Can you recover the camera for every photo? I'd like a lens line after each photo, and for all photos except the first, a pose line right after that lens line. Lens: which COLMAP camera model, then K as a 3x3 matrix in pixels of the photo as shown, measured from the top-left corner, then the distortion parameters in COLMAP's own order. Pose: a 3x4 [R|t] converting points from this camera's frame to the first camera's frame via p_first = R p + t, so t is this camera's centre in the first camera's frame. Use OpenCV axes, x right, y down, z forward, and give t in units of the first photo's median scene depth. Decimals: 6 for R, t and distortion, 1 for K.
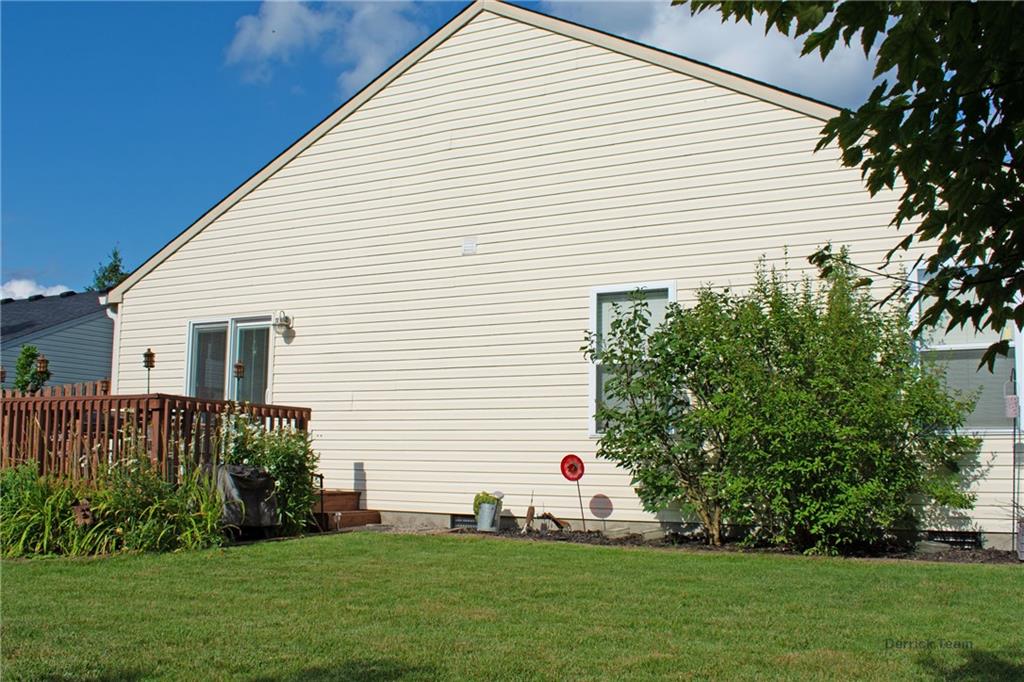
lens RADIAL K [[1006.3, 0, 512.7], [0, 1006.3, 348.9], [0, 0, 1]] dist [-0.098113, 0.015911]
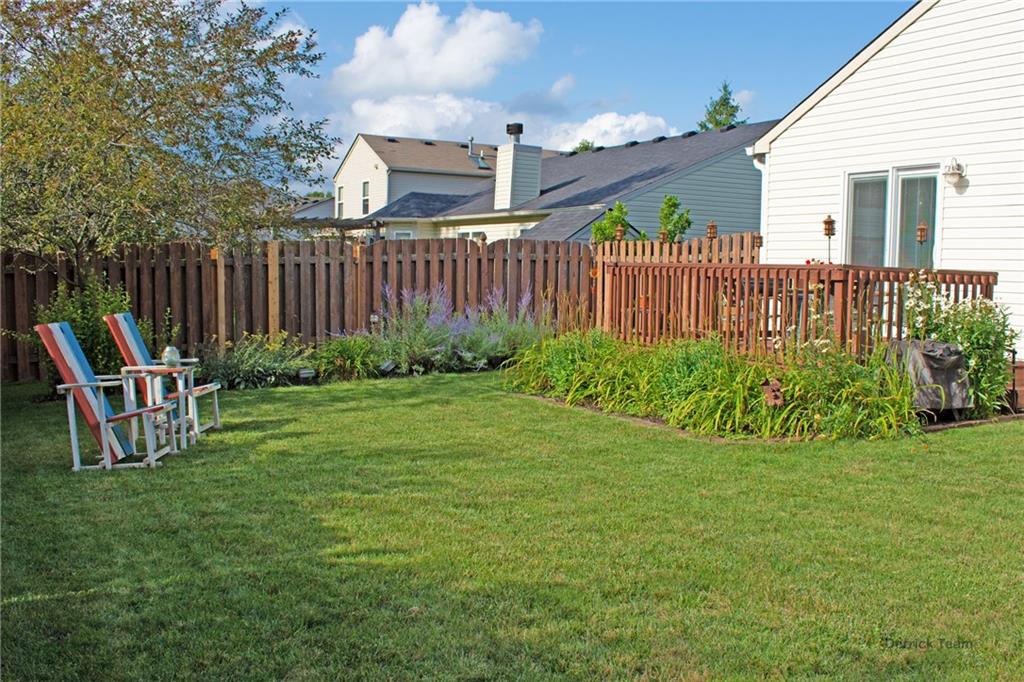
lens RADIAL K [[1006.3, 0, 512.7], [0, 1006.3, 348.9], [0, 0, 1]] dist [-0.098113, 0.015911]
pose [[0.836723, 0.045858, -0.545703, -0.093366], [0.051337, 0.985531, 0.161533, -0.041065], [0.545215, -0.163173, 0.822262, 0.042644]]
